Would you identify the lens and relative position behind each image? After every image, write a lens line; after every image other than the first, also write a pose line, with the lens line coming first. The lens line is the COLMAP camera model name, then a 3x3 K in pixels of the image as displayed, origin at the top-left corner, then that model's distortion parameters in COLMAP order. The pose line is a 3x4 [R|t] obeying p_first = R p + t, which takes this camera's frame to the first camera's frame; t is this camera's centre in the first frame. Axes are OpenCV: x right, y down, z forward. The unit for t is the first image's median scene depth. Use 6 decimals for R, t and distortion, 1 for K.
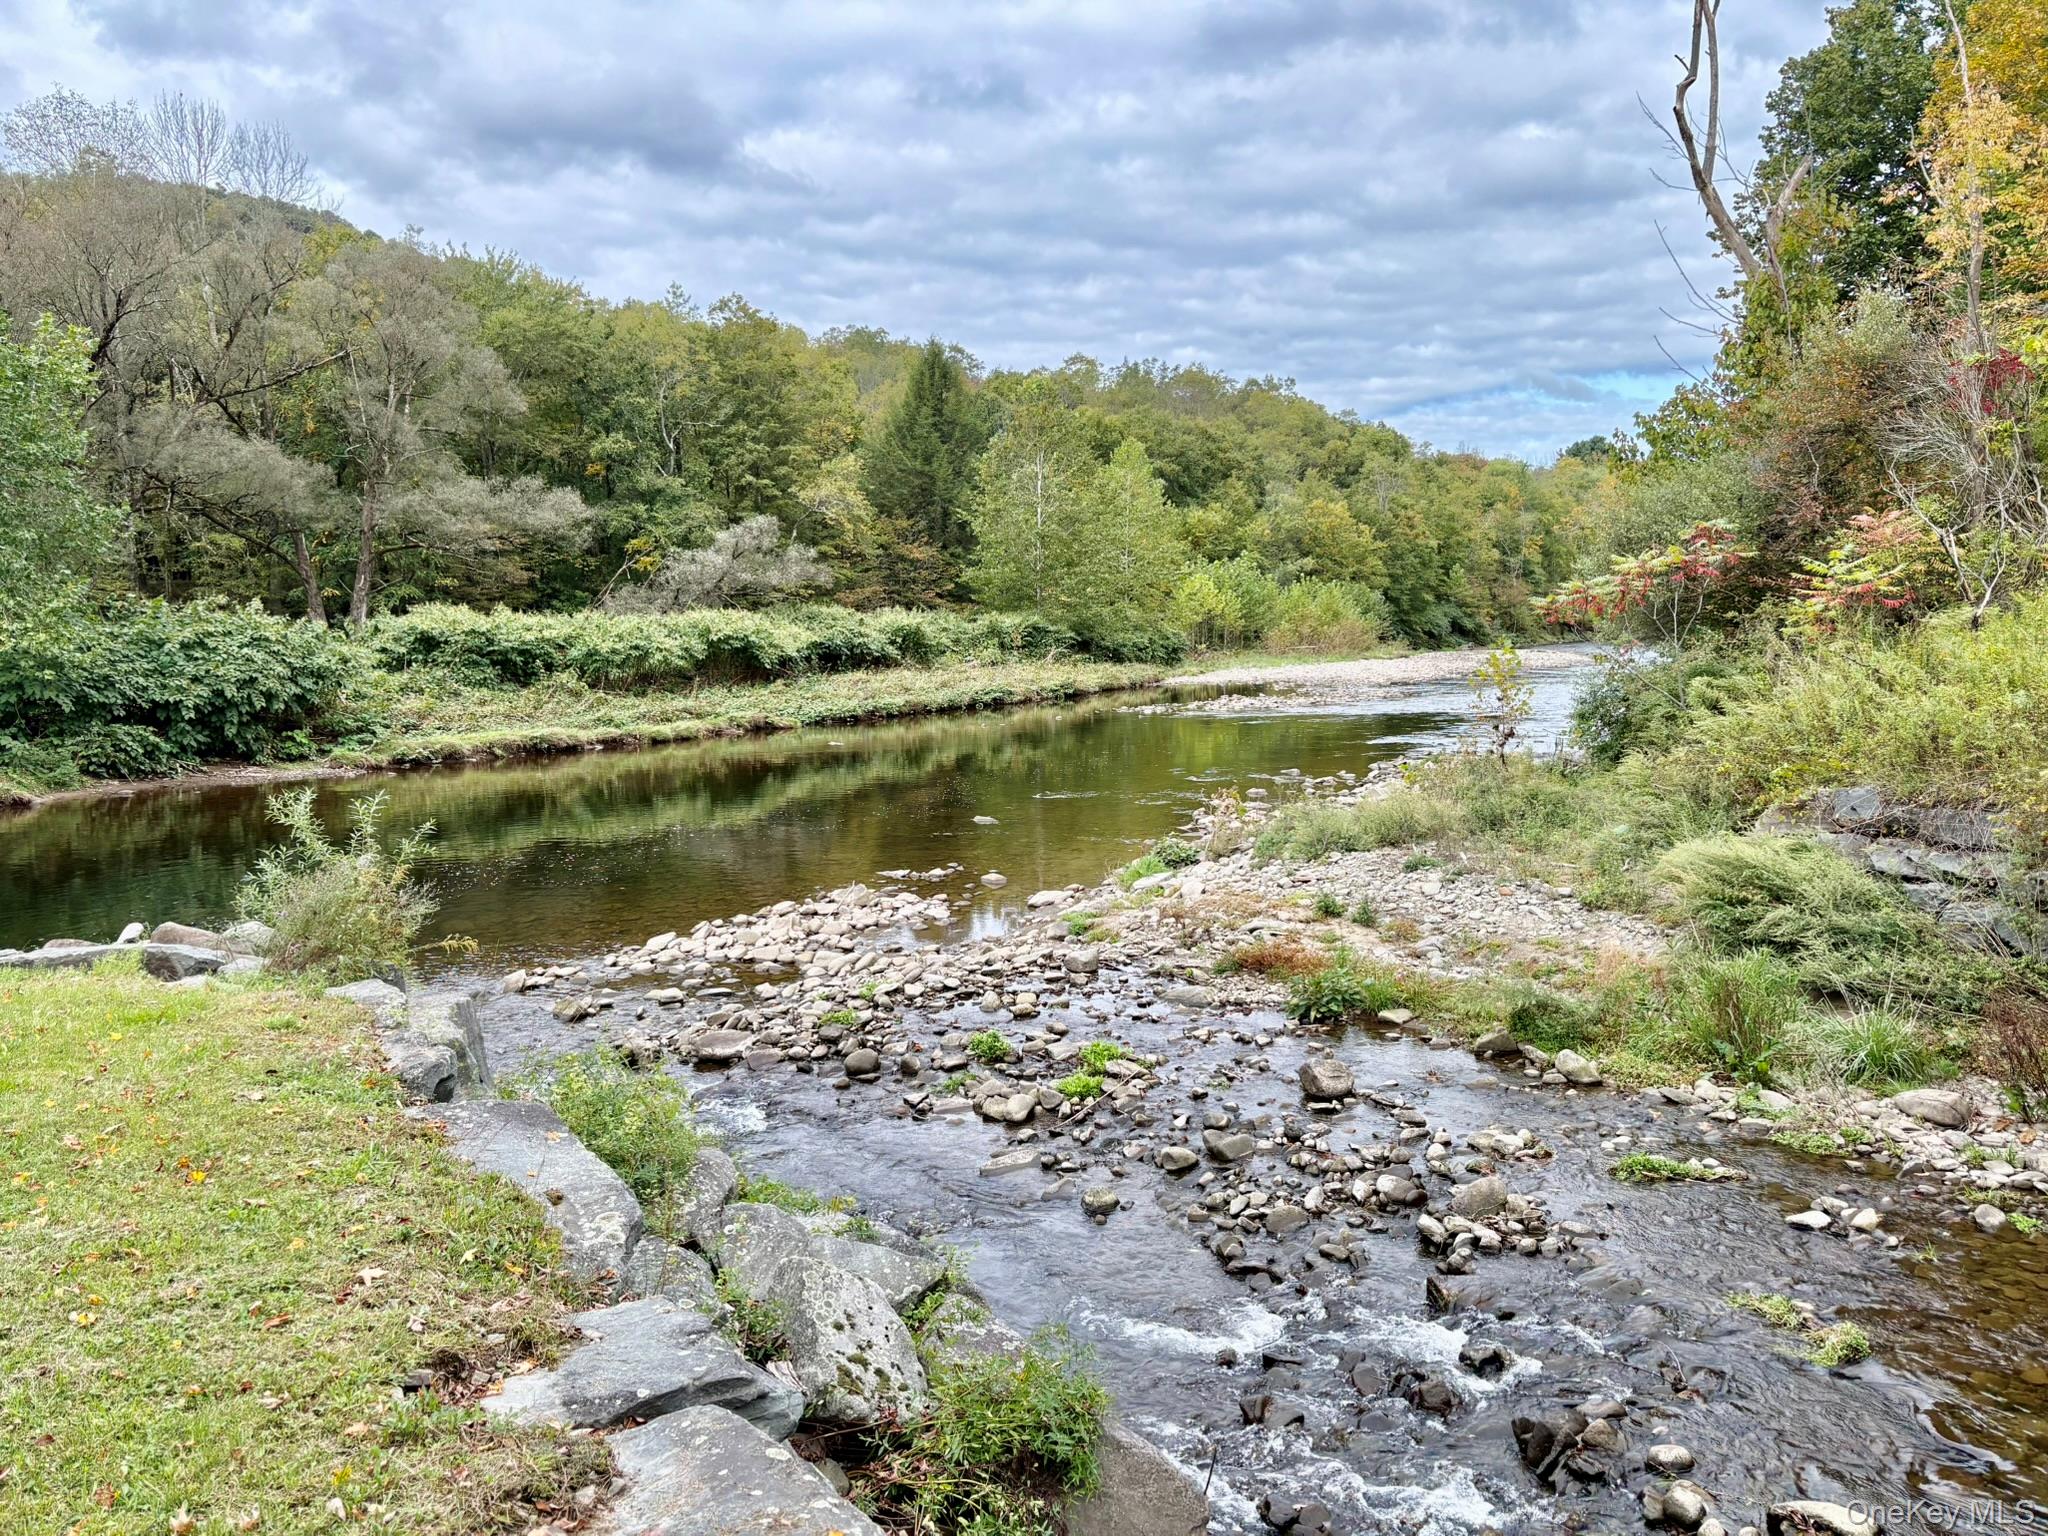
lens RADIAL K [[1548.5, 0, 1016.2], [0, 1548.5, 773.5], [0, 0, 1]] dist [0.048951, -0.041311]
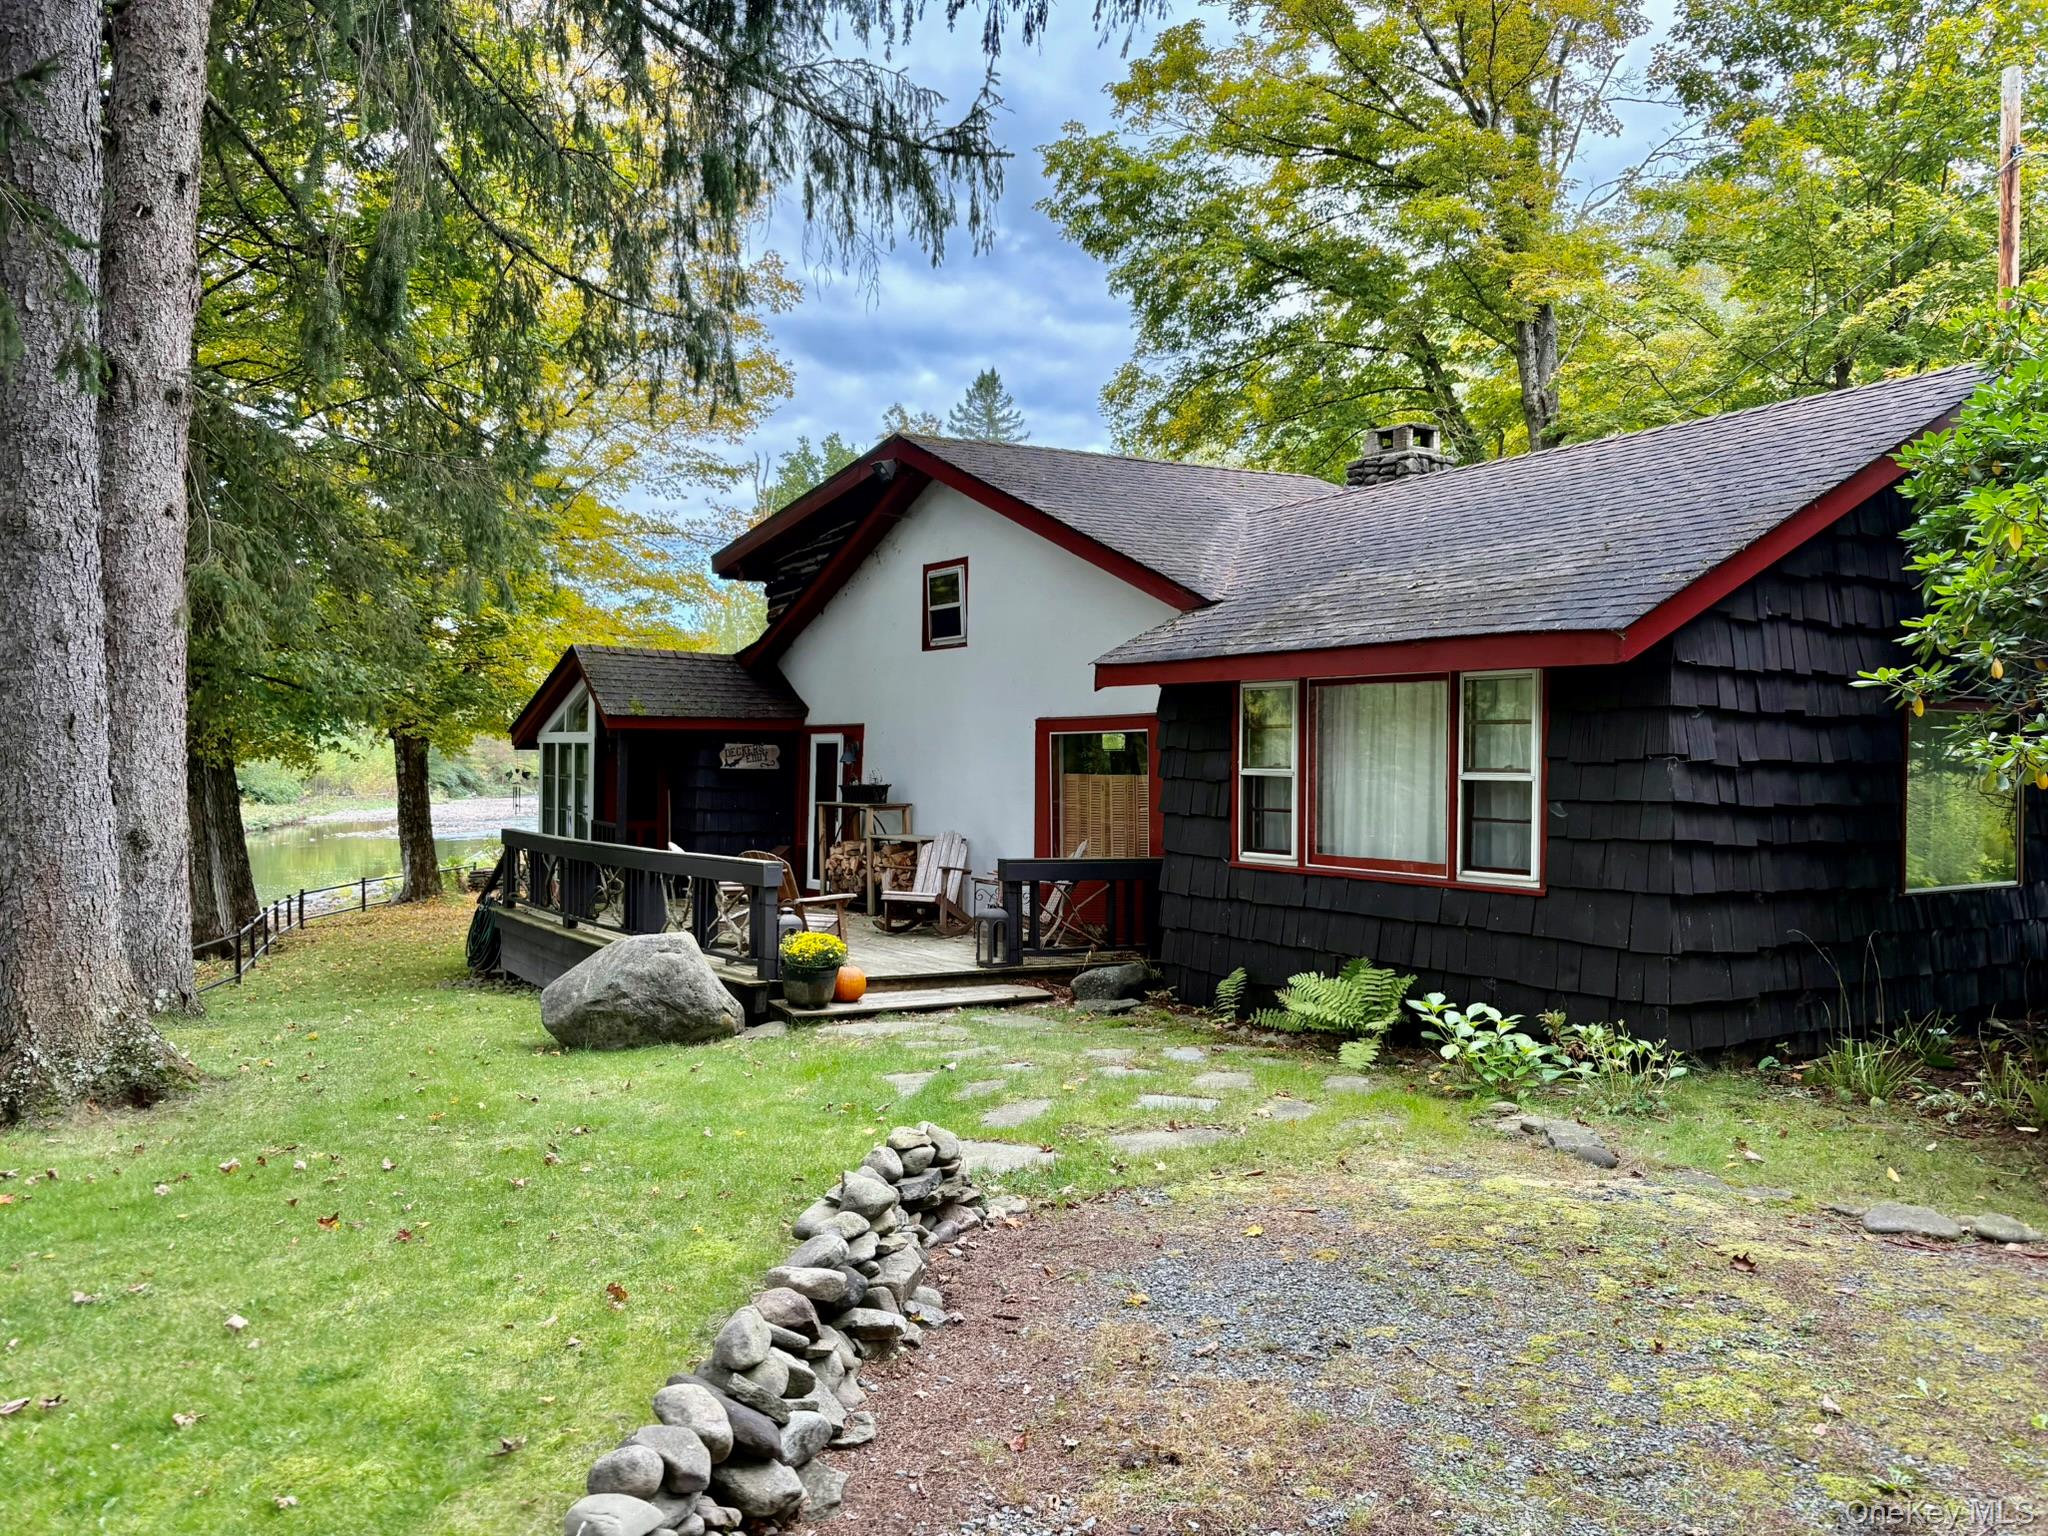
lens RADIAL K [[1548.5, 0, 1016.2], [0, 1548.5, 773.5], [0, 0, 1]] dist [0.048951, -0.041311]
pose [[0.781149, 0.007038, 0.624305, -0.274781], [0.054659, 0.995326, -0.079612, 0.040448], [-0.621947, 0.096313, 0.777113, -0.397325]]
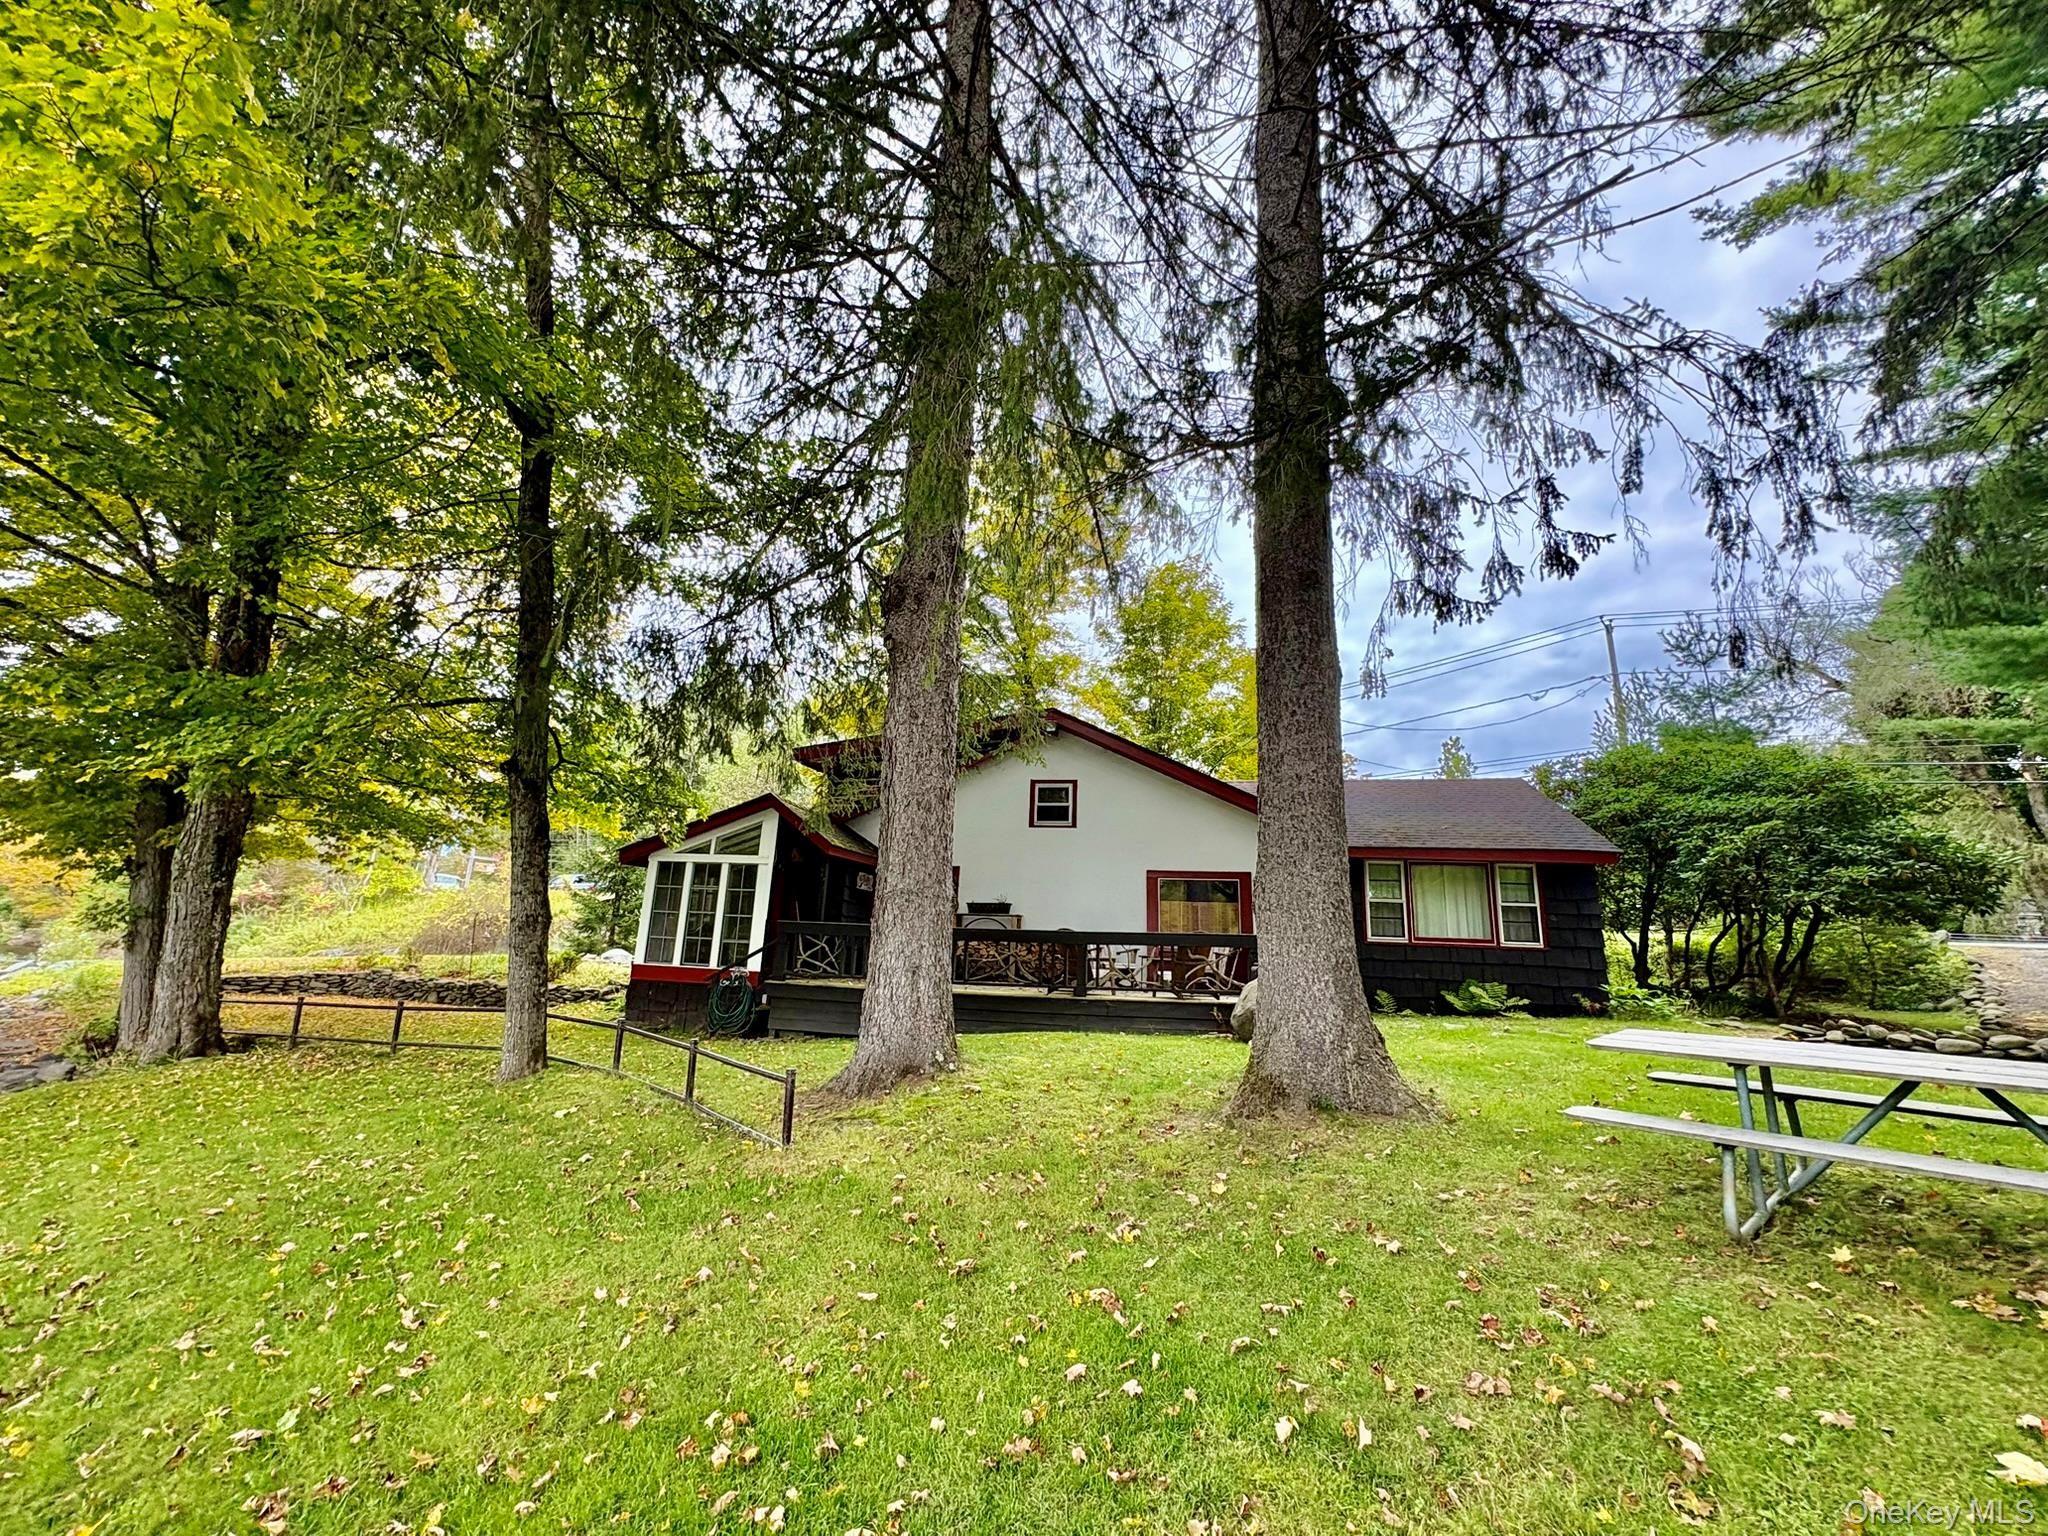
lens RADIAL K [[815.0, 0, 1024.0], [0, 815.0, 768.0], [0, 0, 1]] dist [0.005797, -0.000413]
pose [[0.099073, 0.226616, 0.968932, -0.343741], [0.066393, 0.970048, -0.233666, 0.037859], [-0.992863, 0.087480, 0.081060, -0.243482]]
